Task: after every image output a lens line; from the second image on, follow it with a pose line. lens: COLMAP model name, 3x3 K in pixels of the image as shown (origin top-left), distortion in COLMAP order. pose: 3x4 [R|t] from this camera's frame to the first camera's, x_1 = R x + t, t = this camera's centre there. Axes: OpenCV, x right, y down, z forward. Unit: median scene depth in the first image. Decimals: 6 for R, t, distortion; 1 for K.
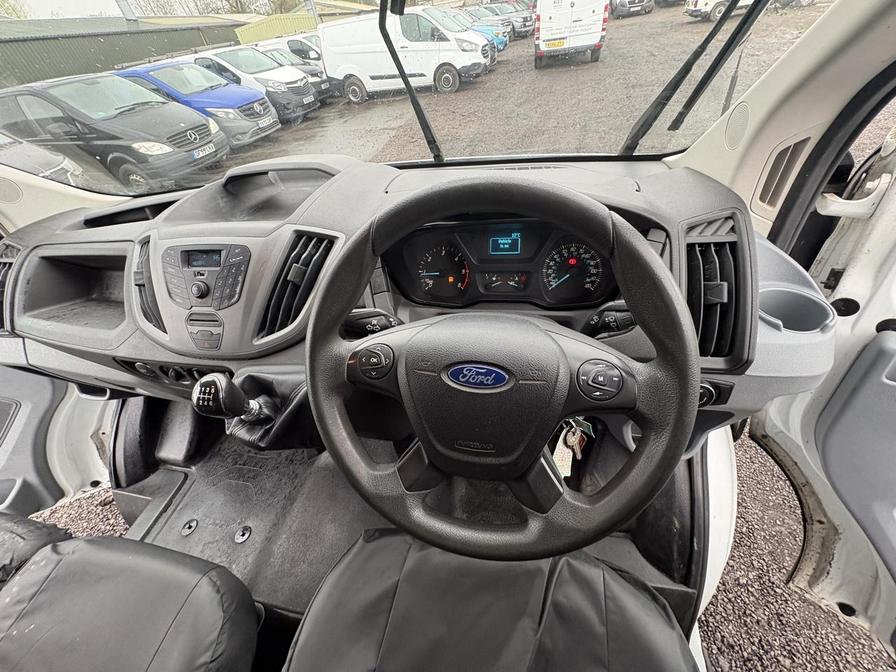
lens RADIAL K [[356.4, 0, 449.2], [0, 356.4, 333.7], [0, 0, 1]] dist [-0.001664, 0.000549]
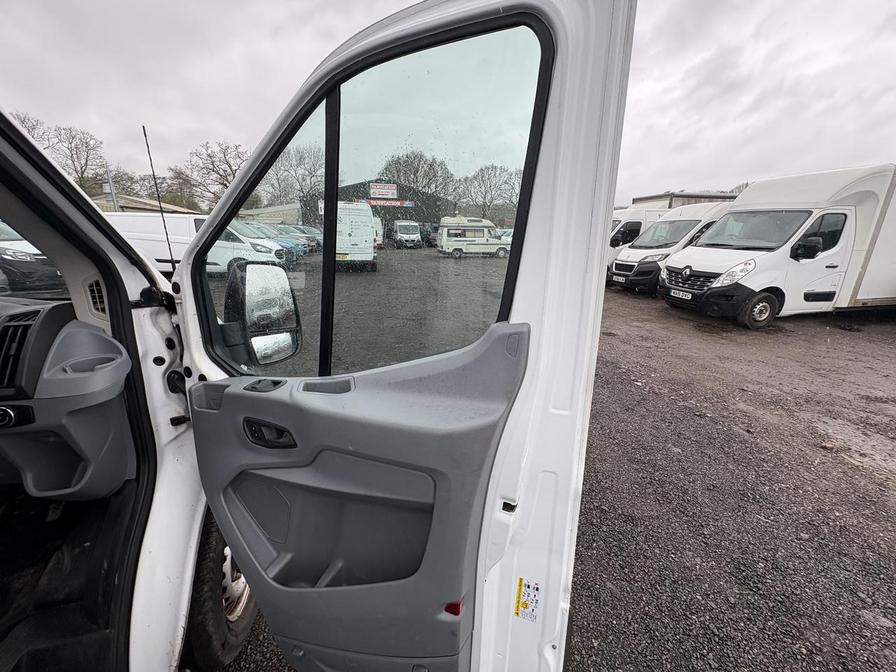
lens RADIAL K [[356.4, 0, 447.9], [0, 356.4, 332.1], [0, 0, 1]] dist [-0.001664, 0.000549]
pose [[0.895059, 0.030729, 0.444888, 1.457008], [0.178047, 0.890037, -0.419683, 0.705030], [-0.408863, 0.454852, 0.791164, -0.971003]]
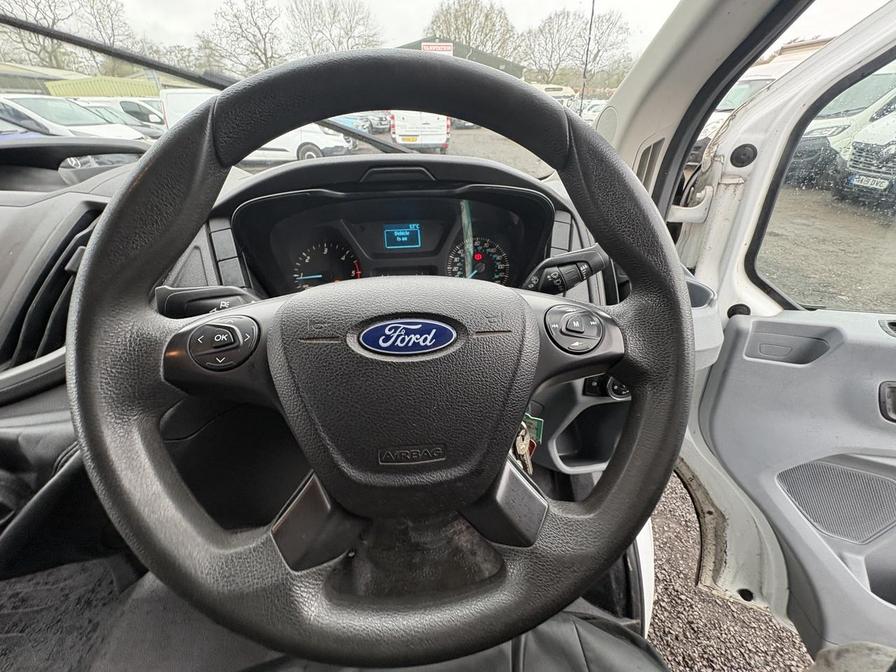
lens RADIAL K [[356.4, 0, 448.2], [0, 356.4, 334.8], [0, 0, 1]] dist [-0.001664, 0.000549]
pose [[0.942072, -0.058464, 0.330278, -0.034946], [0.117618, 0.979746, -0.162060, 0.127858], [-0.314113, 0.191519, 0.929867, 0.220840]]
